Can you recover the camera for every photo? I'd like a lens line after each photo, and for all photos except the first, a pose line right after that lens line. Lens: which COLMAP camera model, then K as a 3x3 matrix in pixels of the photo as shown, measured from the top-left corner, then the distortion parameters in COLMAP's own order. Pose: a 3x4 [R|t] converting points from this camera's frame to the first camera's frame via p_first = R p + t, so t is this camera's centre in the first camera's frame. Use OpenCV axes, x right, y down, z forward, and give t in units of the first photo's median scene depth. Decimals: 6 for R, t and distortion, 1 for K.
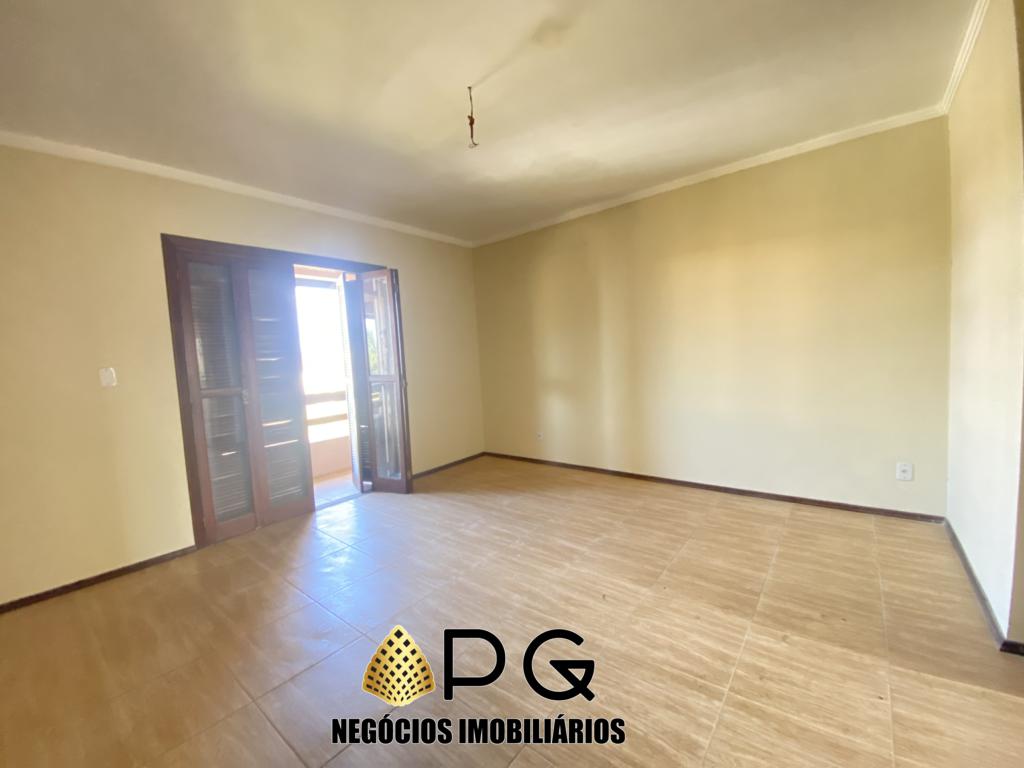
lens RADIAL K [[418.3, 0, 512.3], [0, 418.3, 385.7], [0, 0, 1]] dist [0.033917, -0.023085]
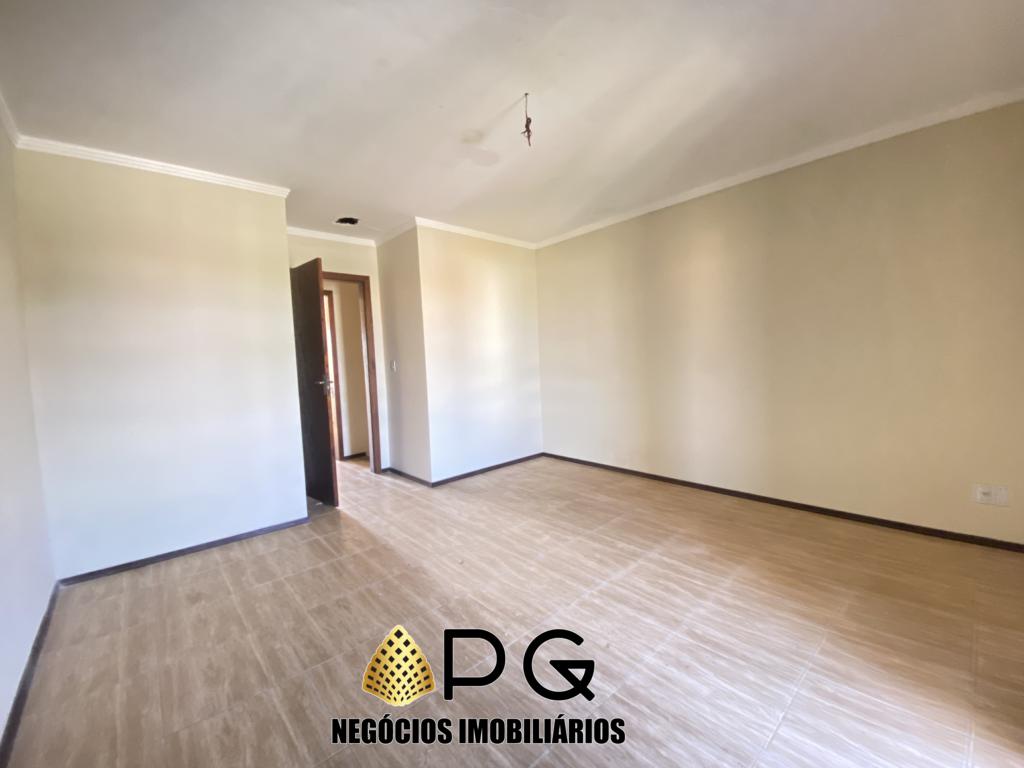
lens RADIAL K [[418.3, 0, 512.3], [0, 418.3, 385.7], [0, 0, 1]] dist [0.033917, -0.023085]
pose [[-0.981099, 0.088670, 0.171998, -0.165589], [0.111517, 0.985476, 0.128069, -0.132663], [-0.158144, 0.144829, -0.976737, 1.922304]]
